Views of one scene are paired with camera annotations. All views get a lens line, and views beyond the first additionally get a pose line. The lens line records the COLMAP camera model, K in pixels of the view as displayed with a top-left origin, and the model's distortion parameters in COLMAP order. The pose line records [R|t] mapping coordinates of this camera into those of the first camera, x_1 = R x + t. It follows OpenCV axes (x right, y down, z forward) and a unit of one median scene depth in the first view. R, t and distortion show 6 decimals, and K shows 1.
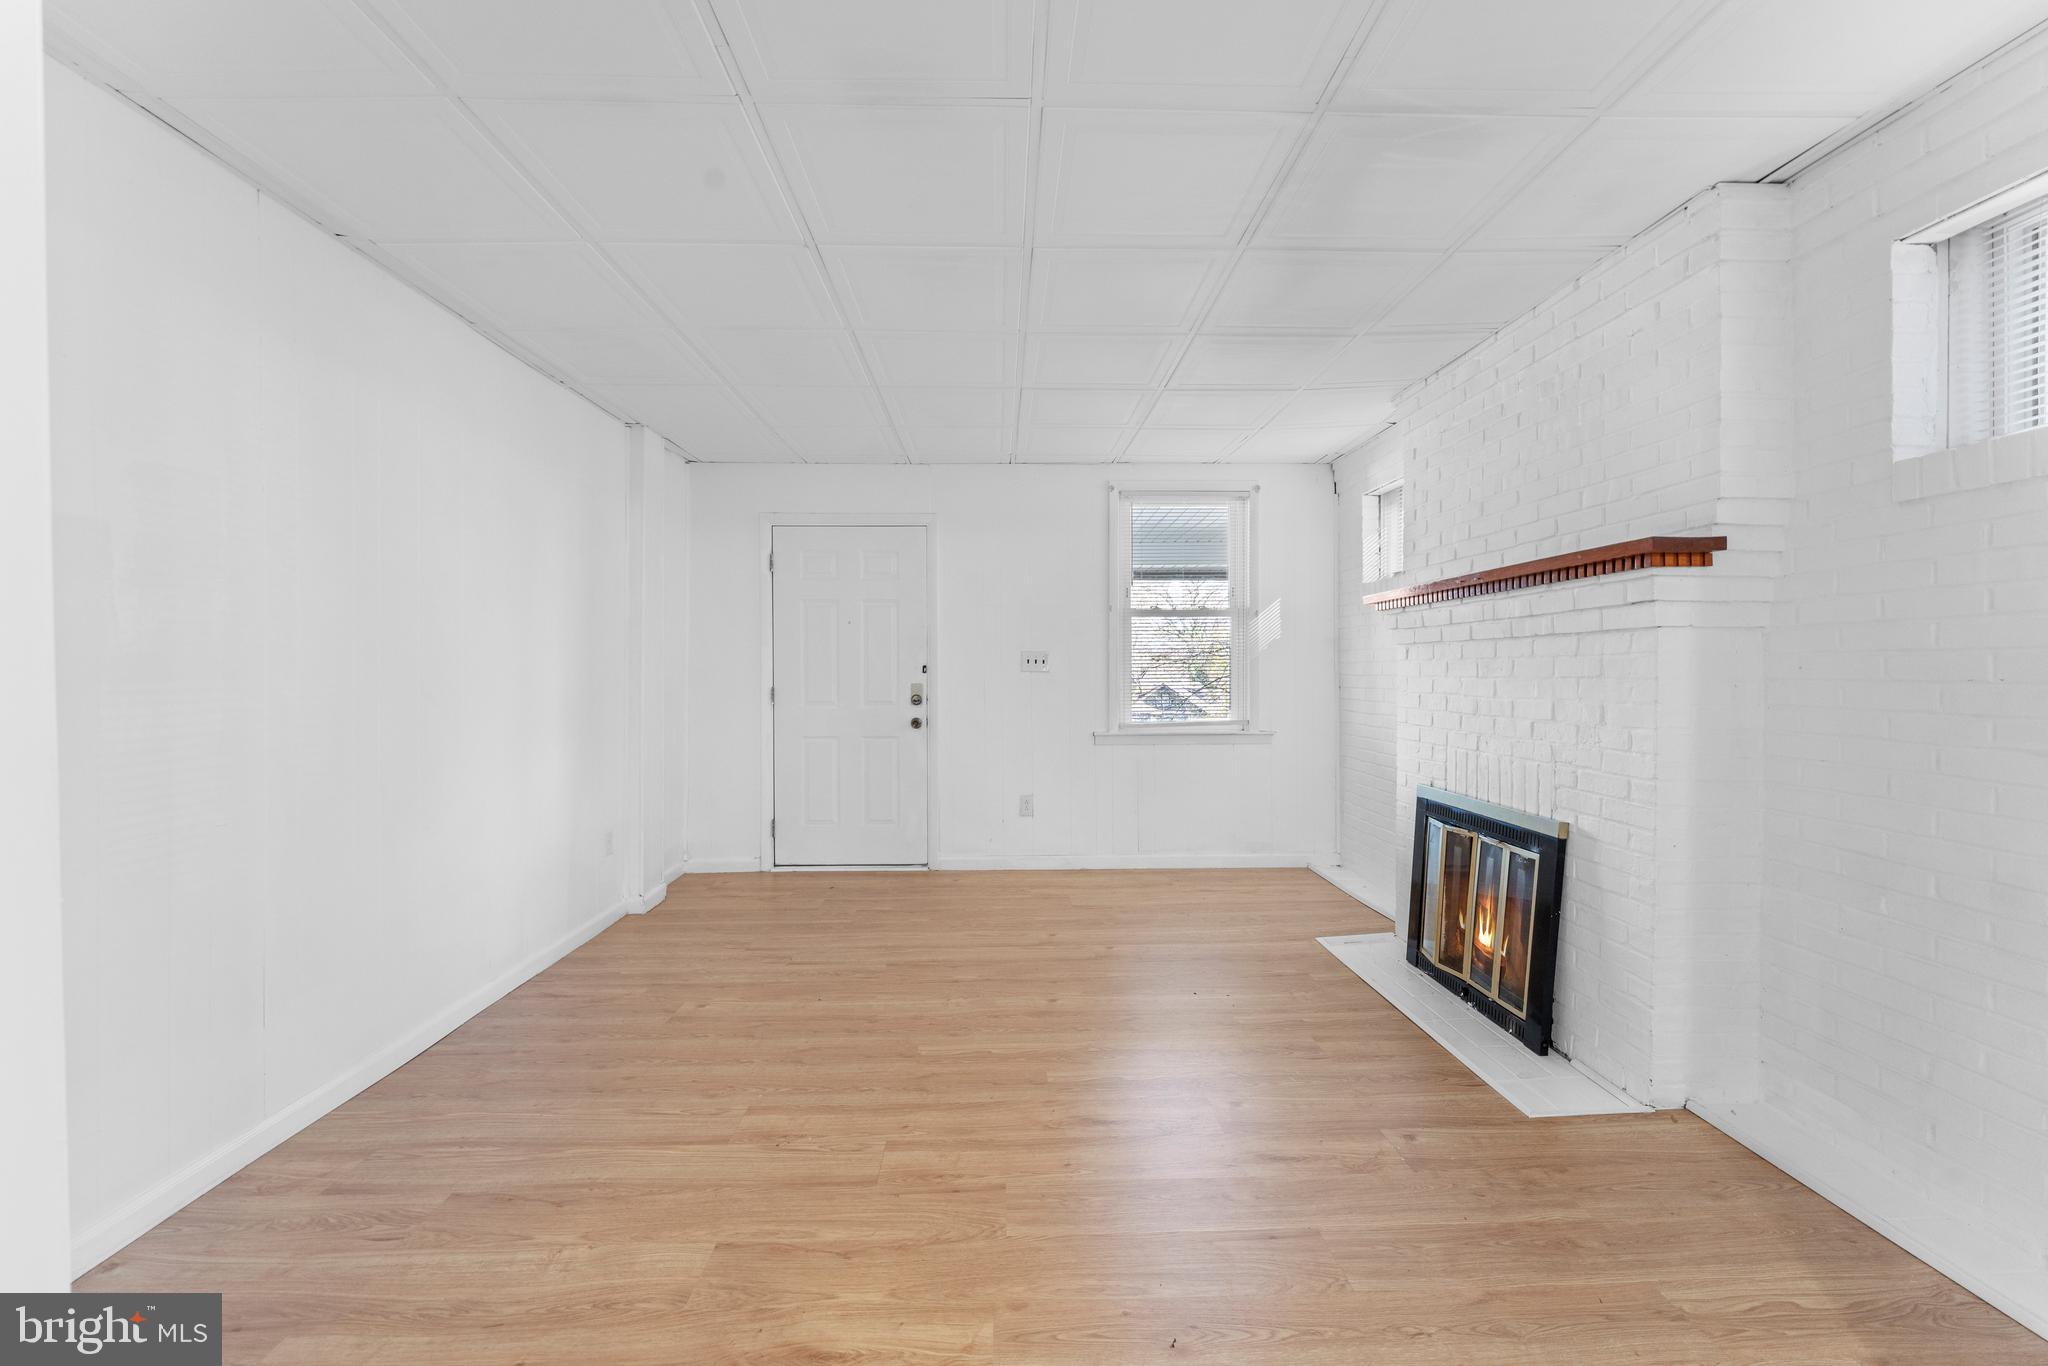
lens RADIAL K [[880.8, 0, 1018.9], [0, 880.8, 666.7], [0, 0, 1]] dist [-0.003233, -0.000445]
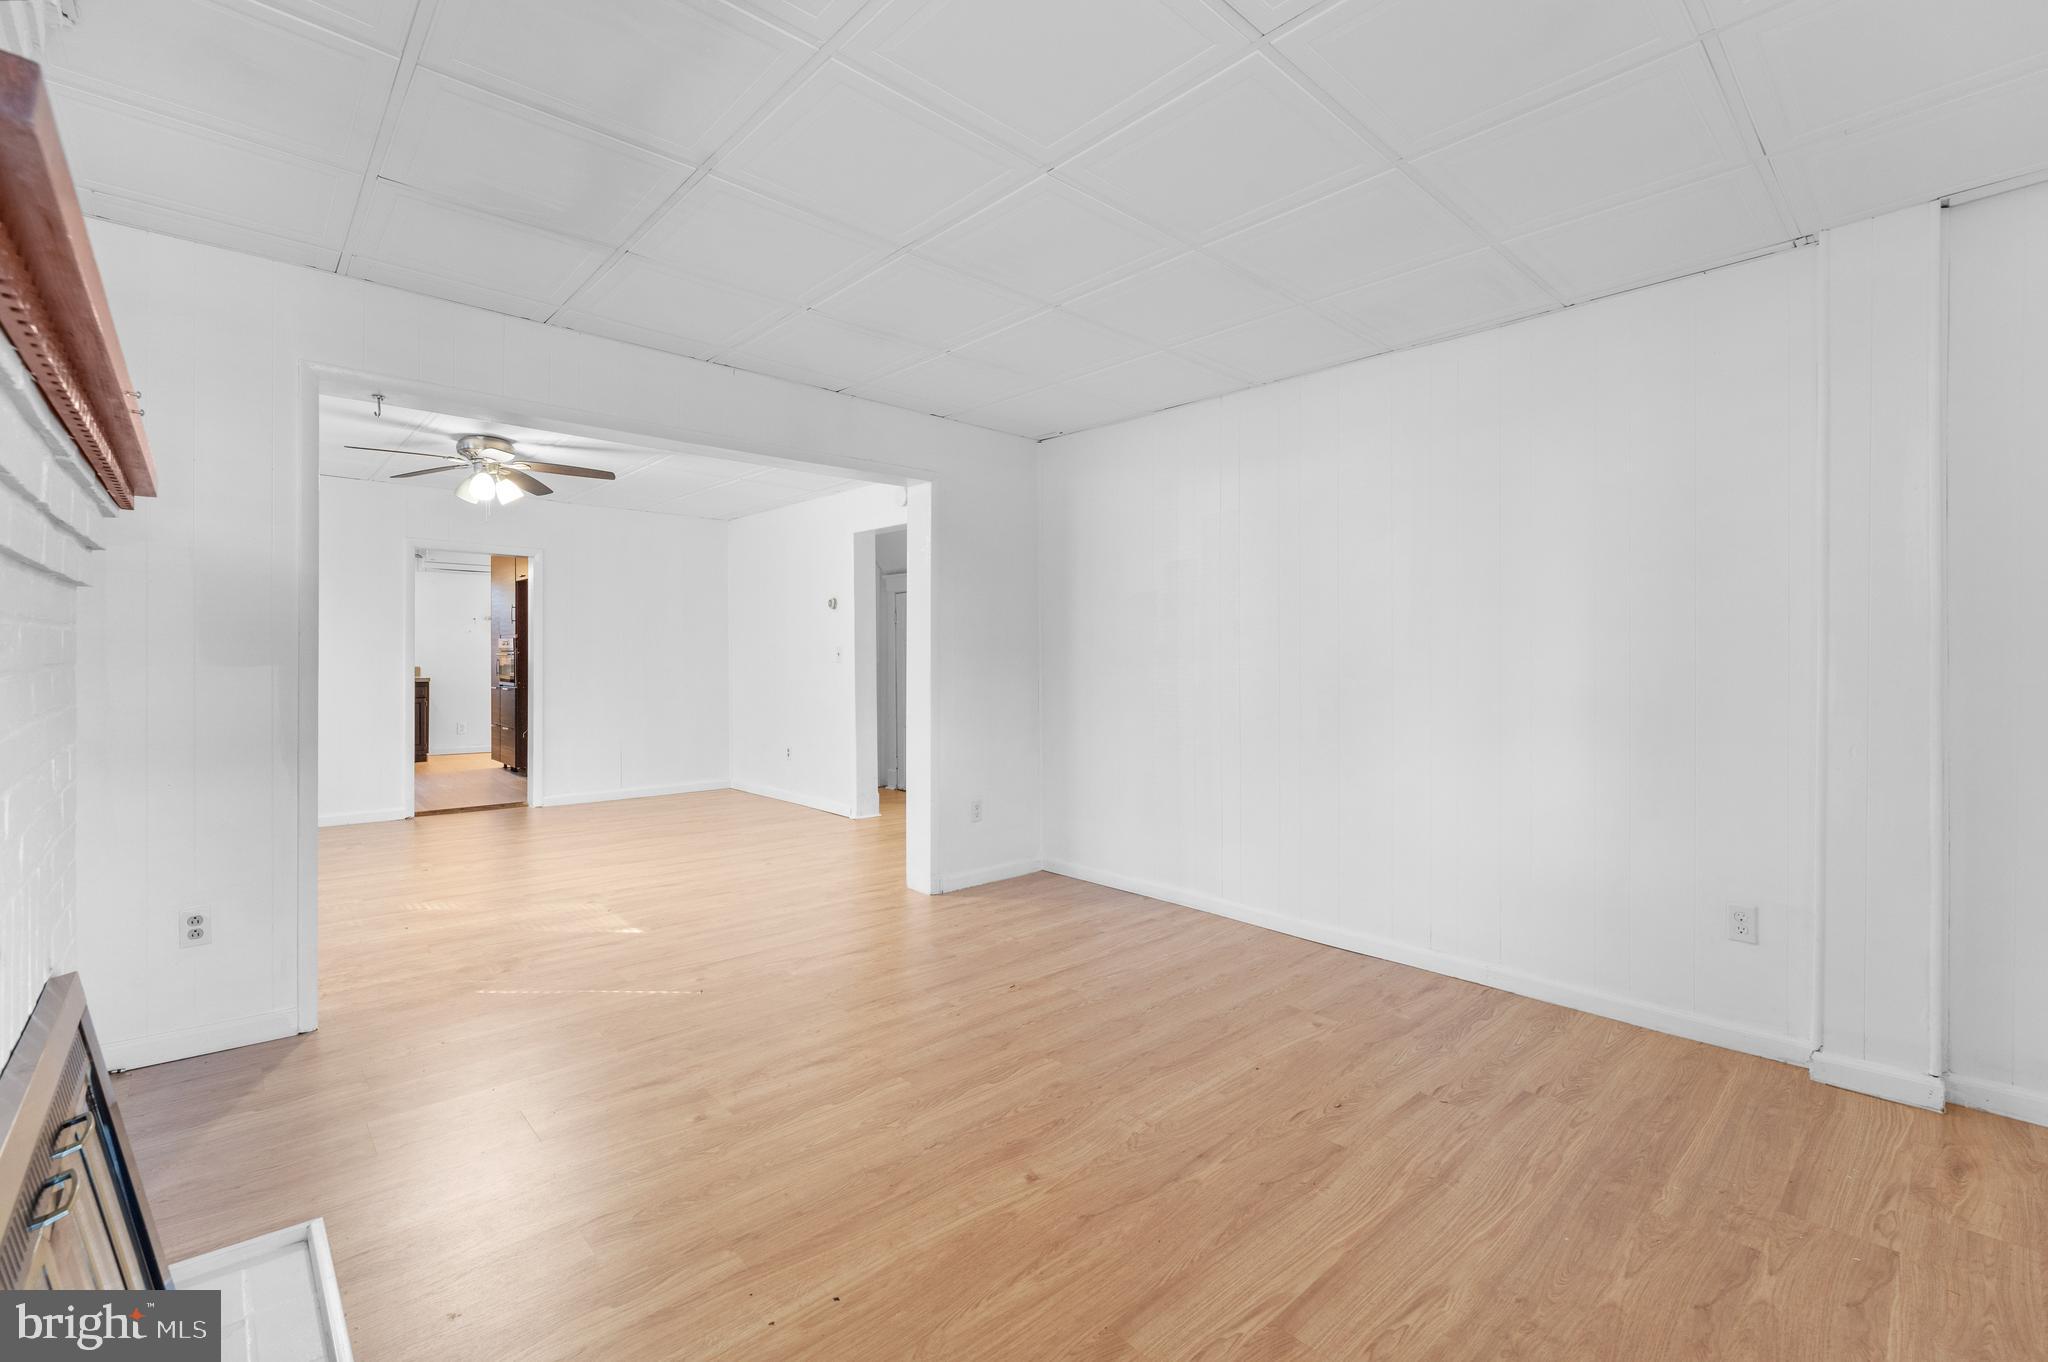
lens RADIAL K [[880.8, 0, 1018.9], [0, 880.8, 664.7], [0, 0, 1]] dist [-0.003233, -0.000445]
pose [[-0.759649, 0.007108, -0.650295, 0.498157], [-0.002513, 0.999901, 0.013865, 0.003856], [0.650329, 0.012167, -0.759555, 1.613831]]
